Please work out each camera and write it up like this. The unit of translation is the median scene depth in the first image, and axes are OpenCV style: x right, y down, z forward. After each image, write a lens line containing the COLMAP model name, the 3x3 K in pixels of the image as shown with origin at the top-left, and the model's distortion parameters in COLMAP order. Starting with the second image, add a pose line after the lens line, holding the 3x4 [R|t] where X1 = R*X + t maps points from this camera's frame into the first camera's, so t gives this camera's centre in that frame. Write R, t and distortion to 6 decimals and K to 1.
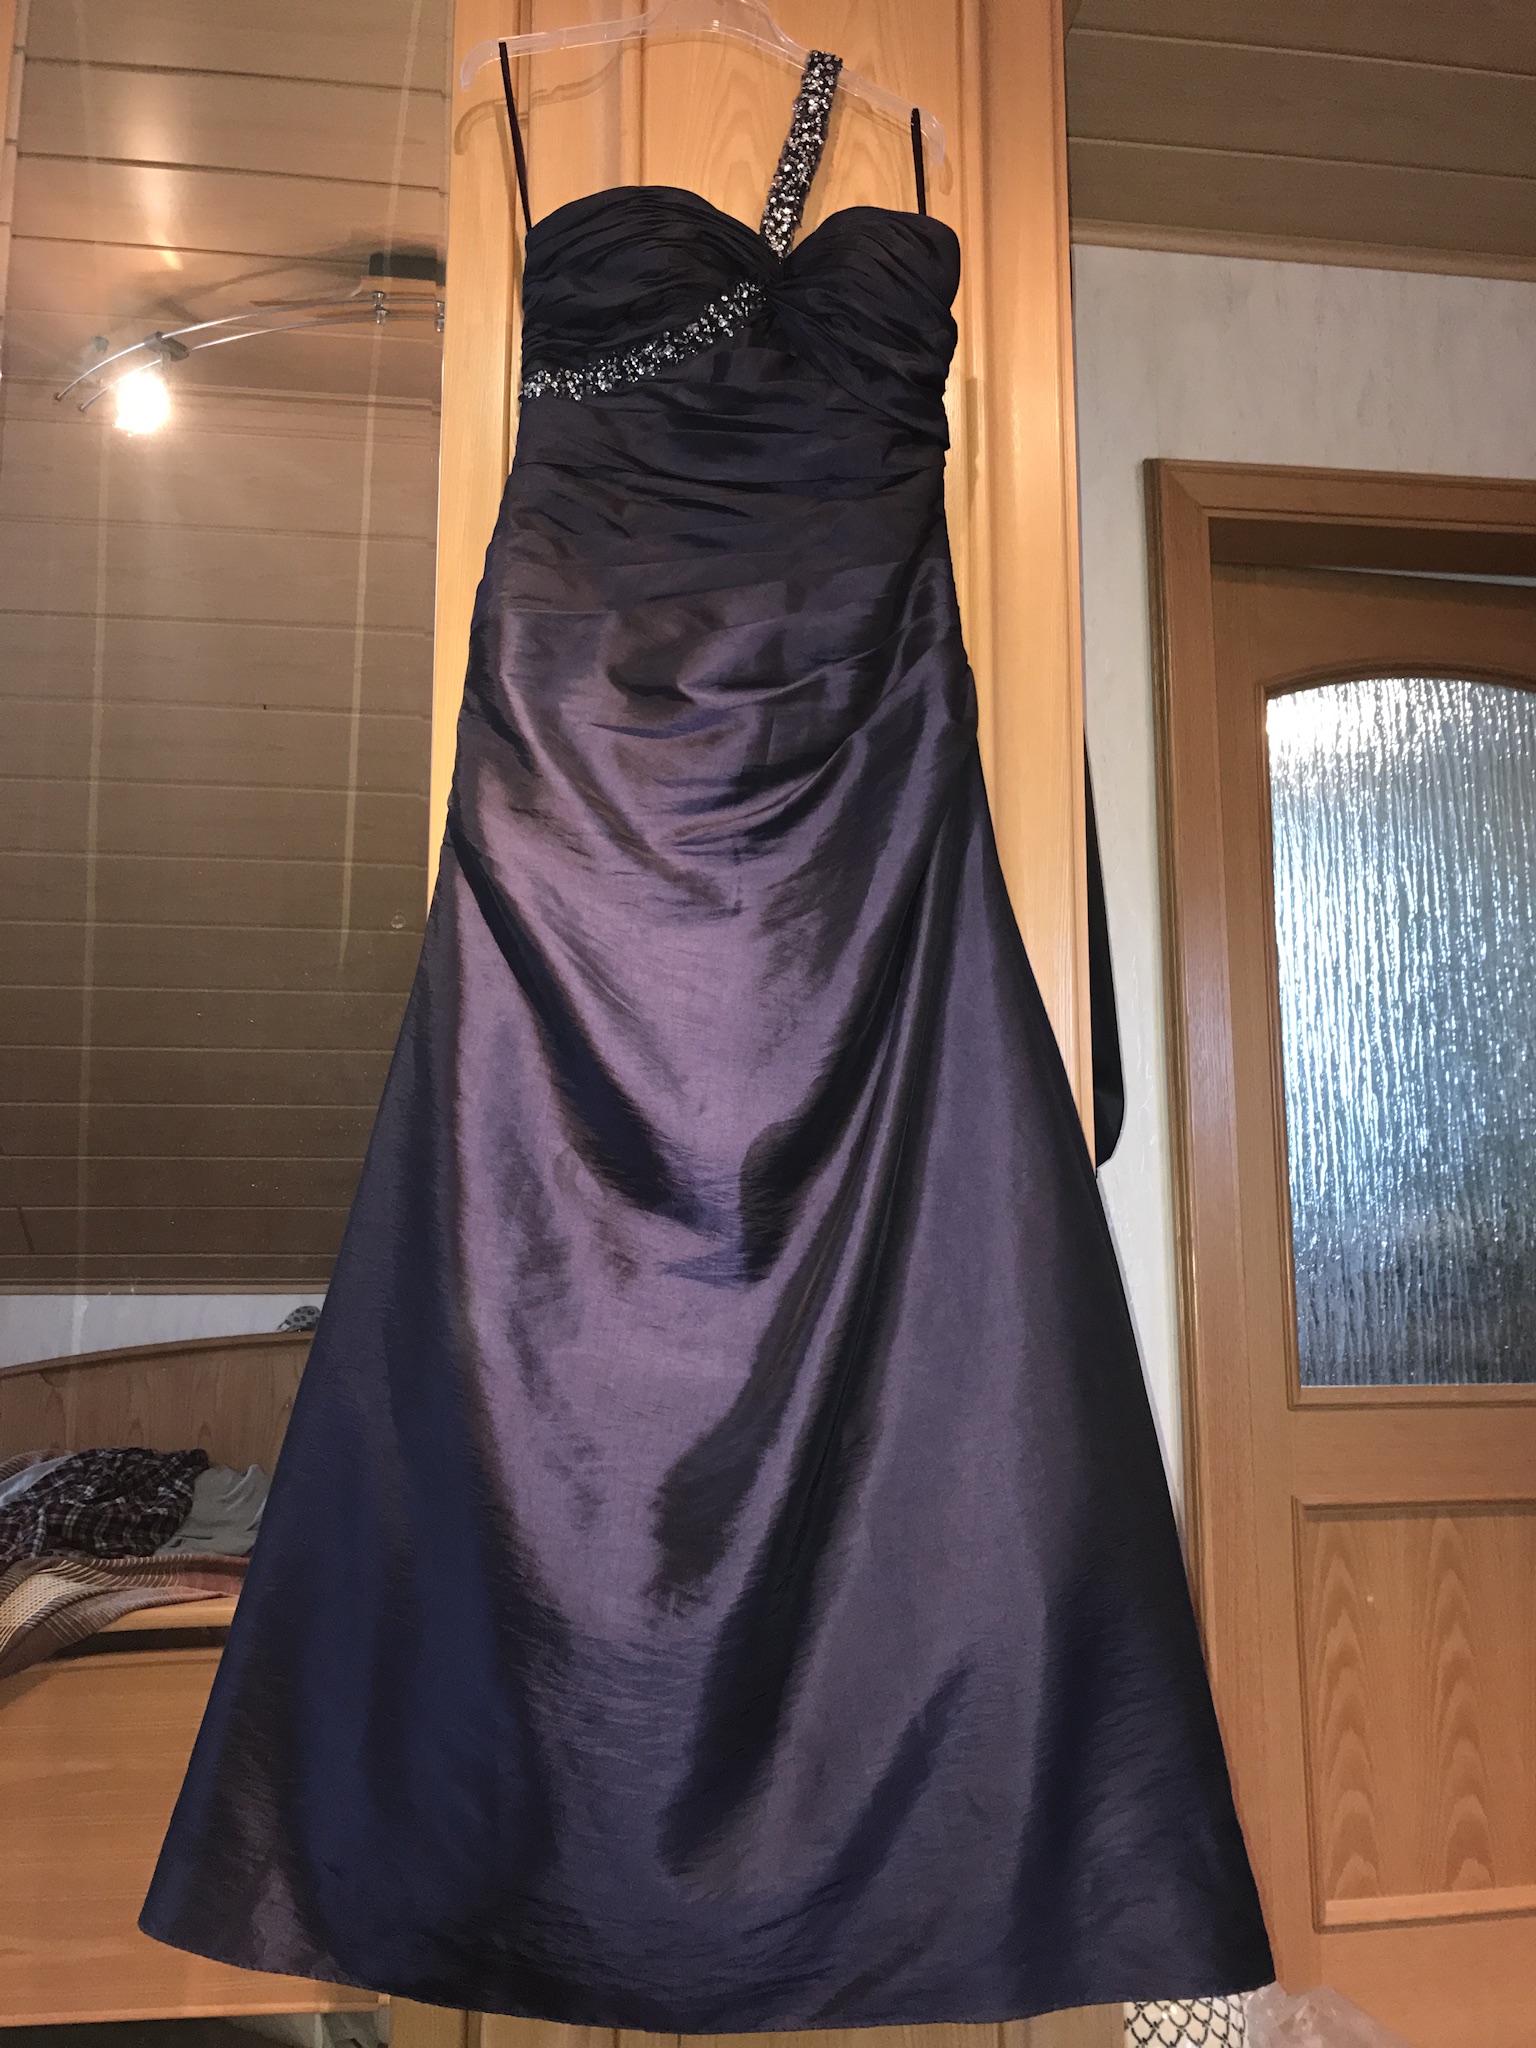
lens RADIAL K [[1690.5, 0, 761.8], [0, 1690.5, 1027.4], [0, 0, 1]] dist [0.029444, -0.028290]
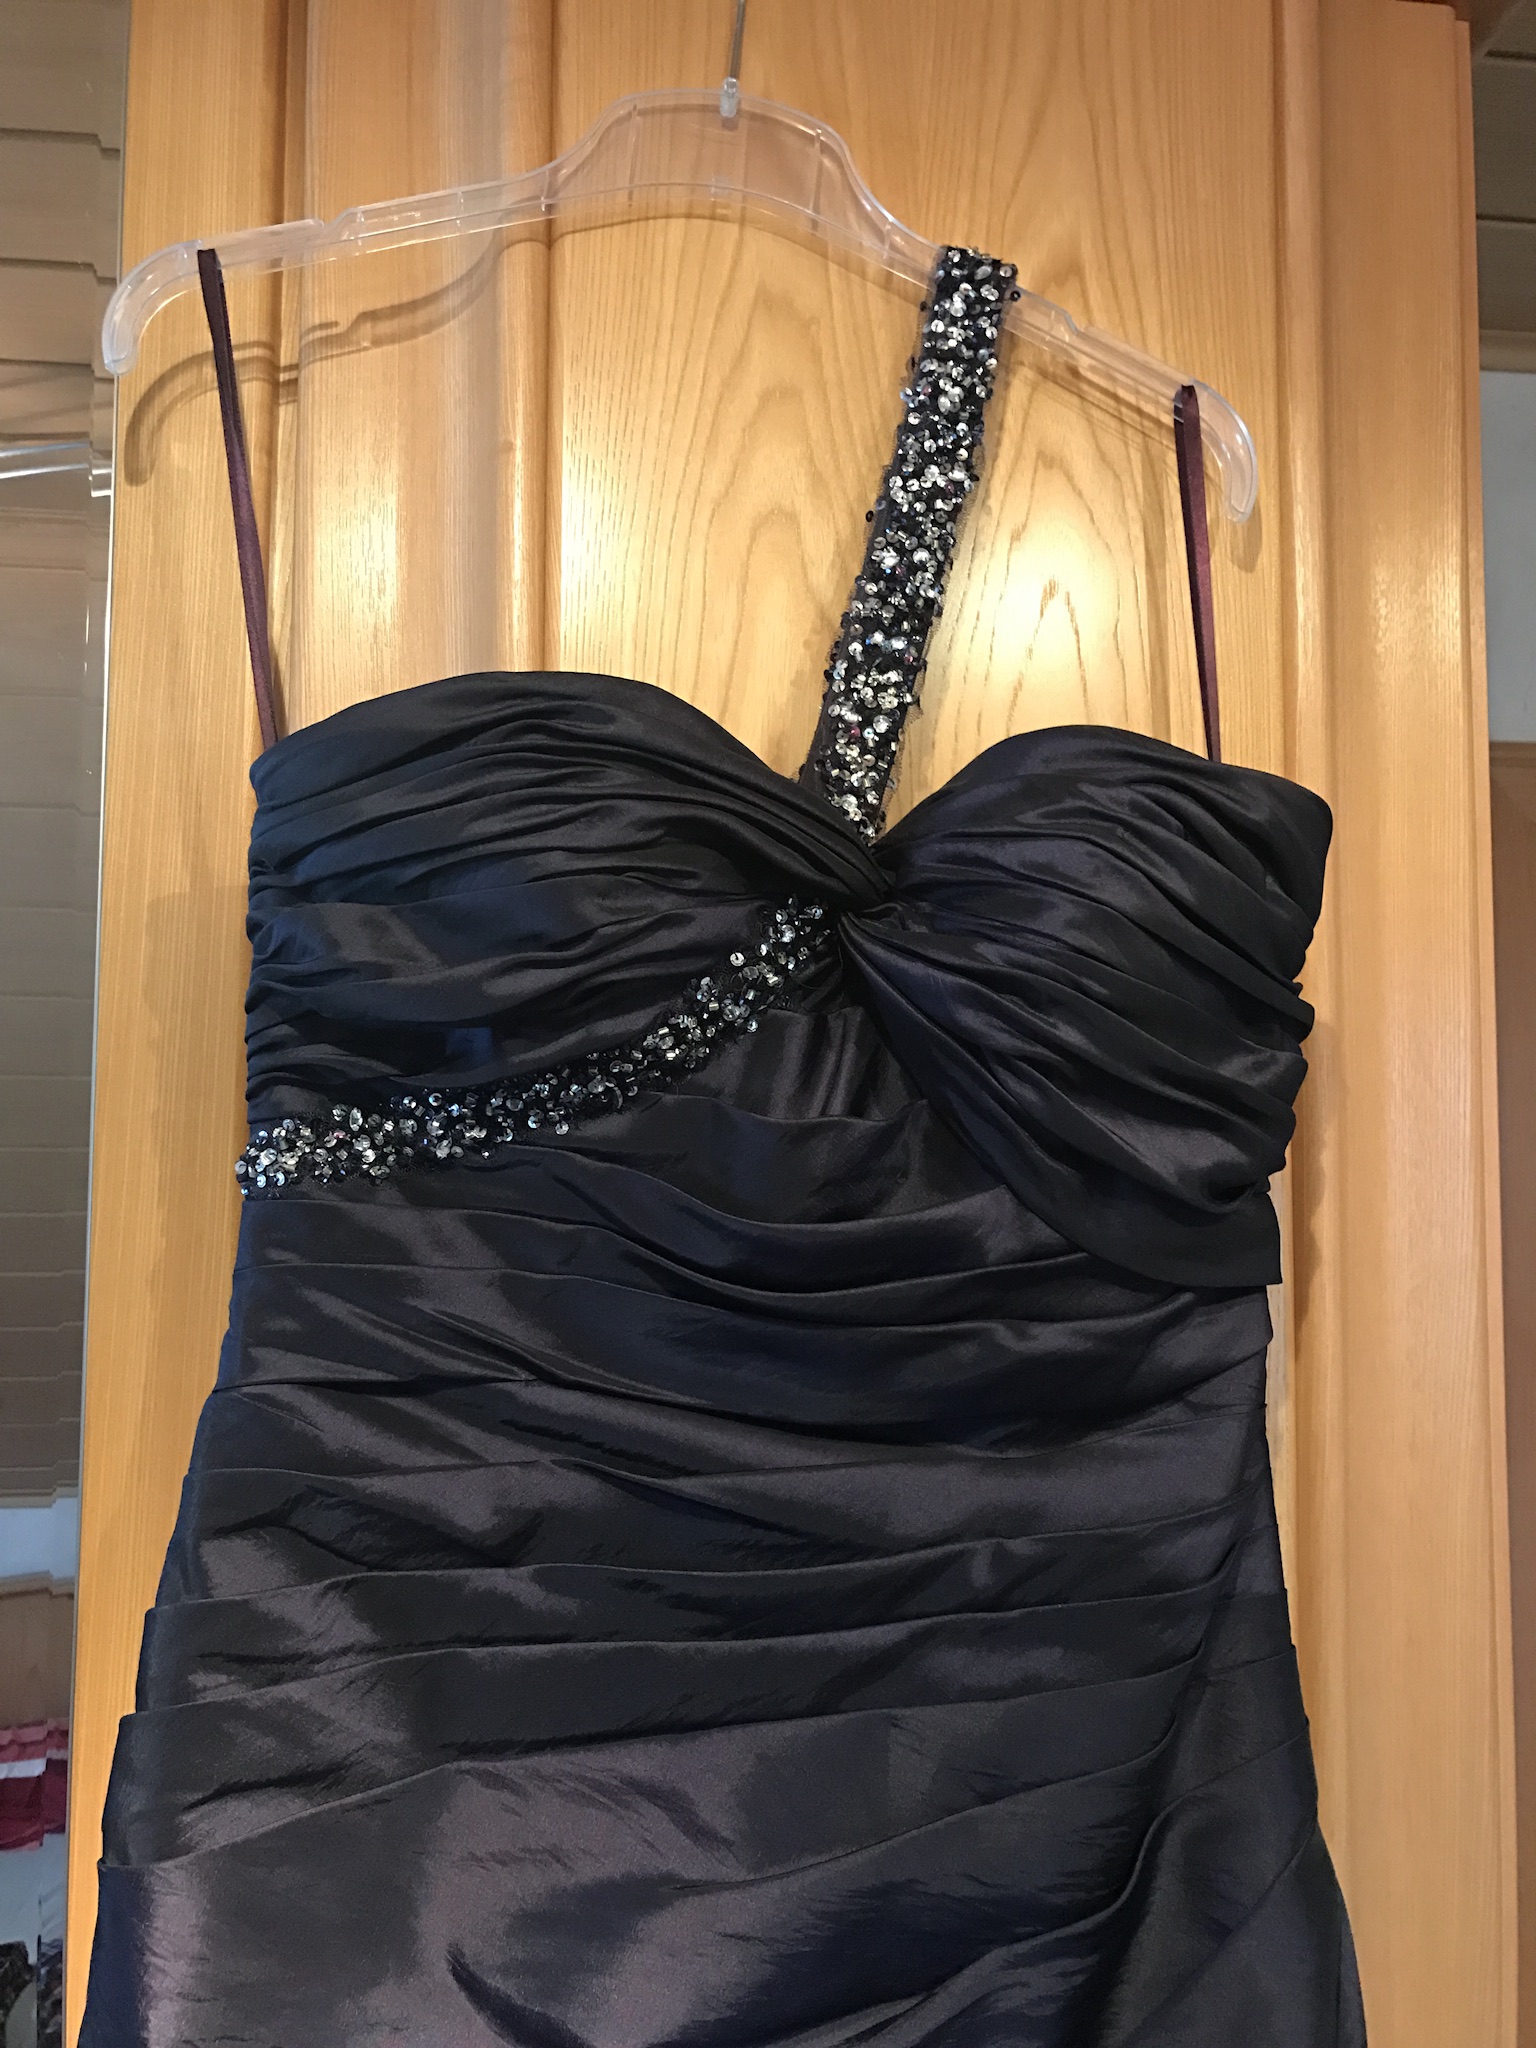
lens RADIAL K [[1690.5, 0, 764.3], [0, 1690.5, 1023.3], [0, 0, 1]] dist [0.029444, -0.028290]
pose [[0.999847, 0.001935, -0.017383, -0.008067], [-0.000431, 0.996283, 0.086145, -0.418425], [0.017485, -0.086124, 0.996131, 0.561629]]
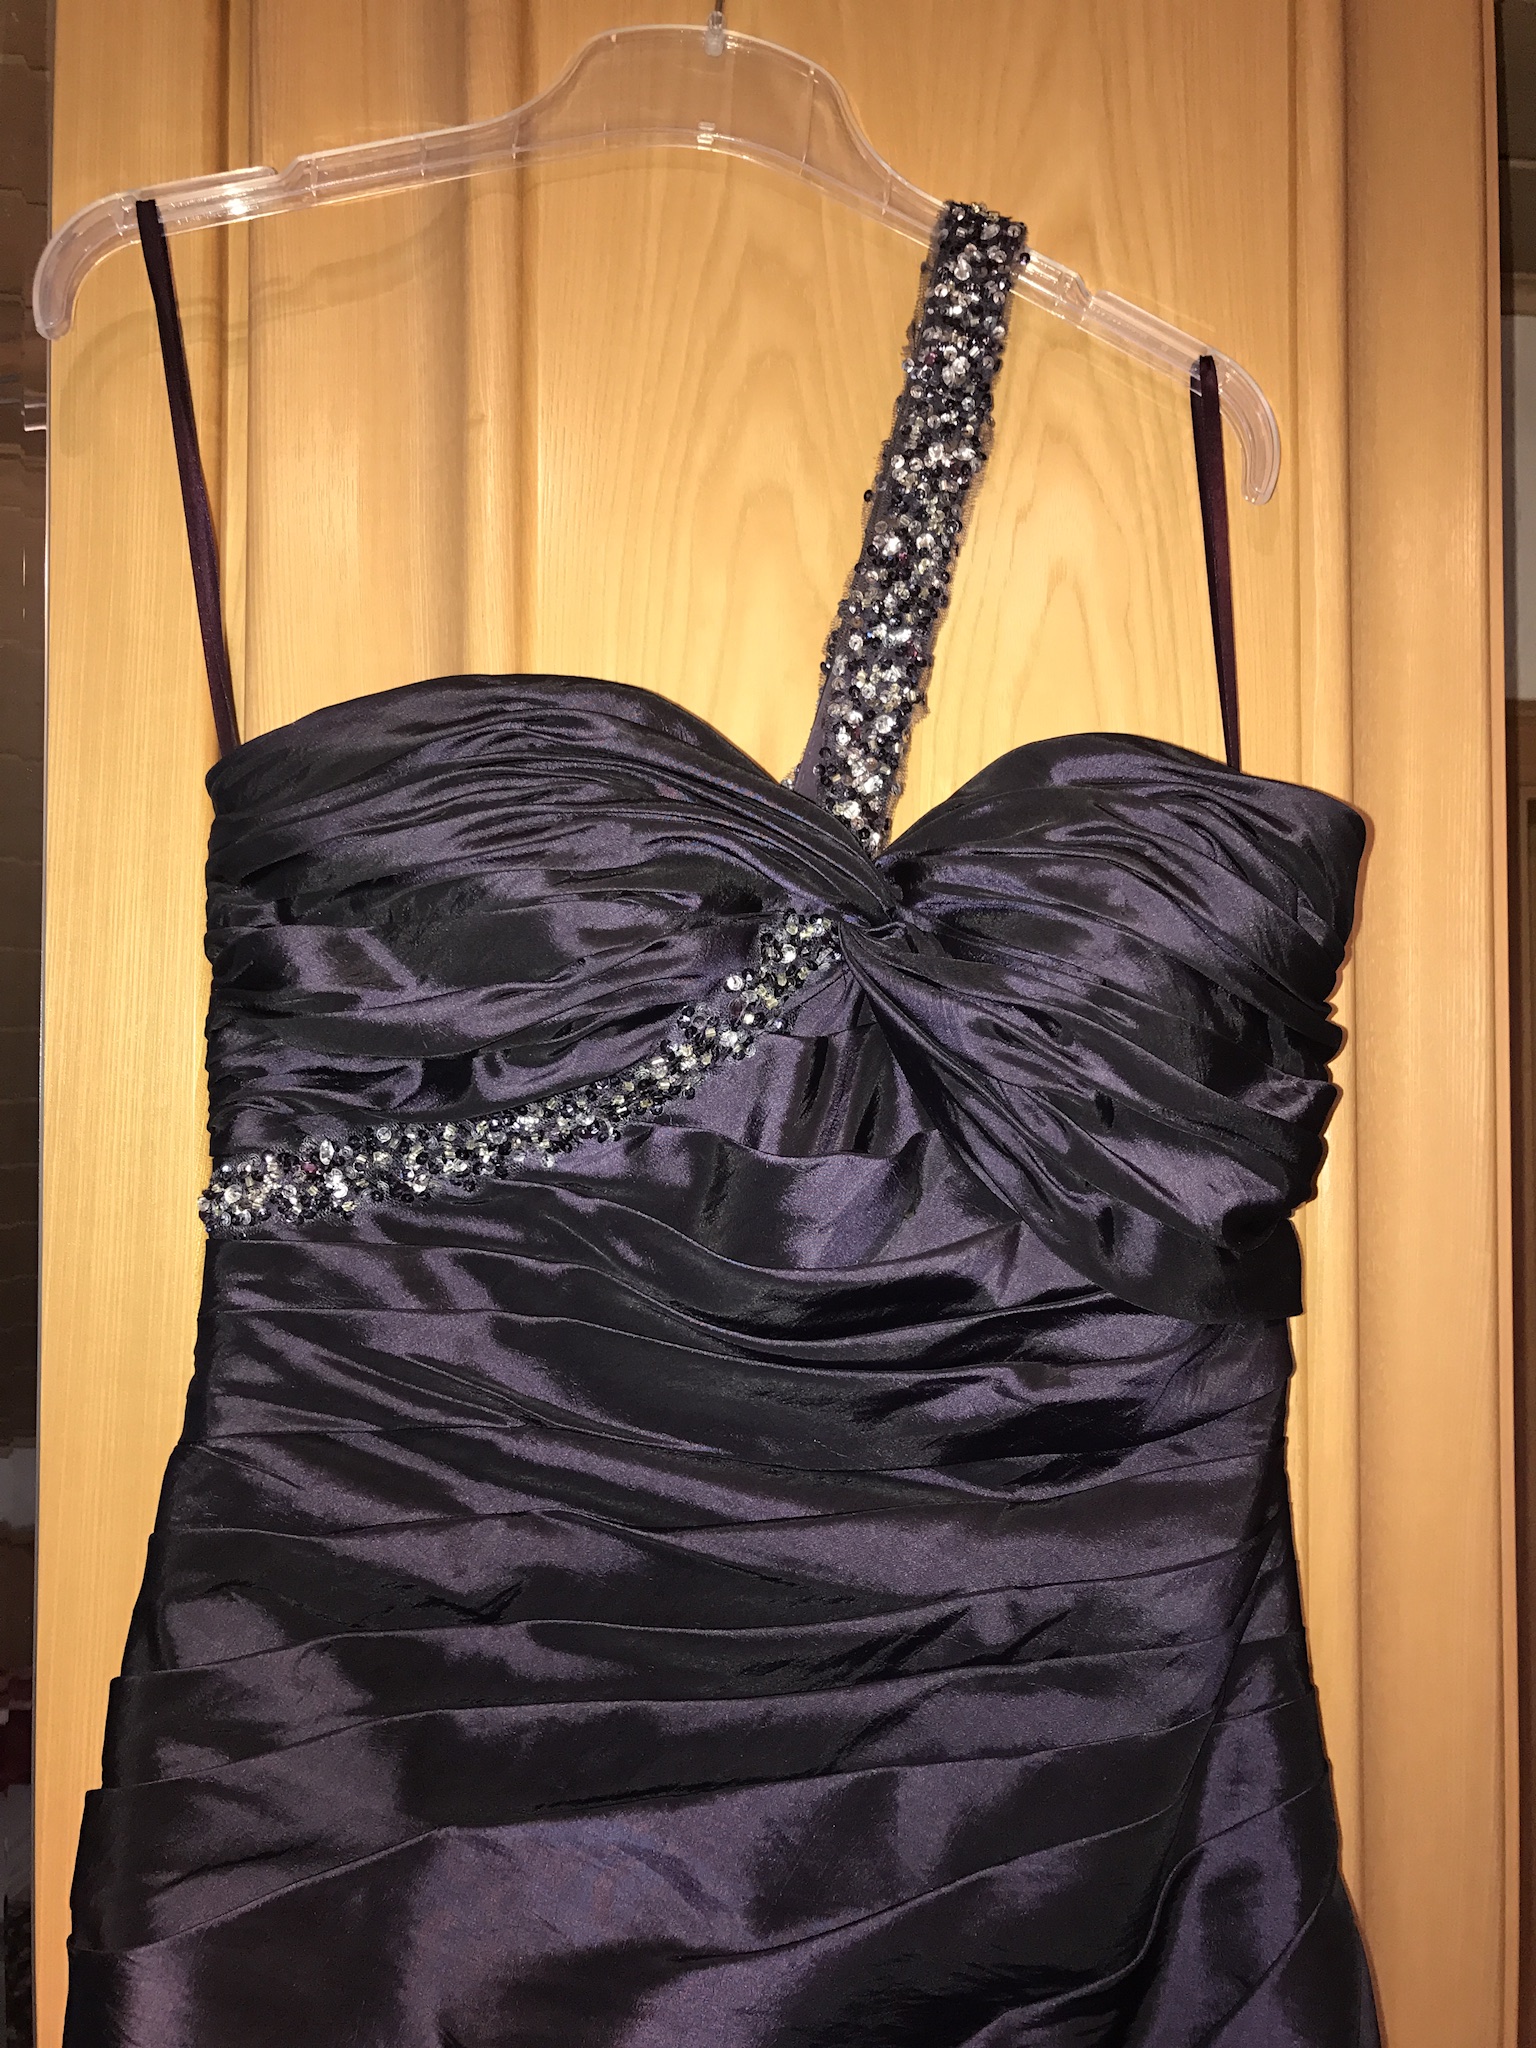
lens RADIAL K [[1690.5, 0, 774.5], [0, 1690.5, 1027.7], [0, 0, 1]] dist [0.029444, -0.028290]
pose [[0.999894, -0.003150, 0.014195, -0.017341], [0.001276, 0.991496, 0.130130, -0.436605], [-0.014484, -0.130098, 0.991395, 0.586325]]
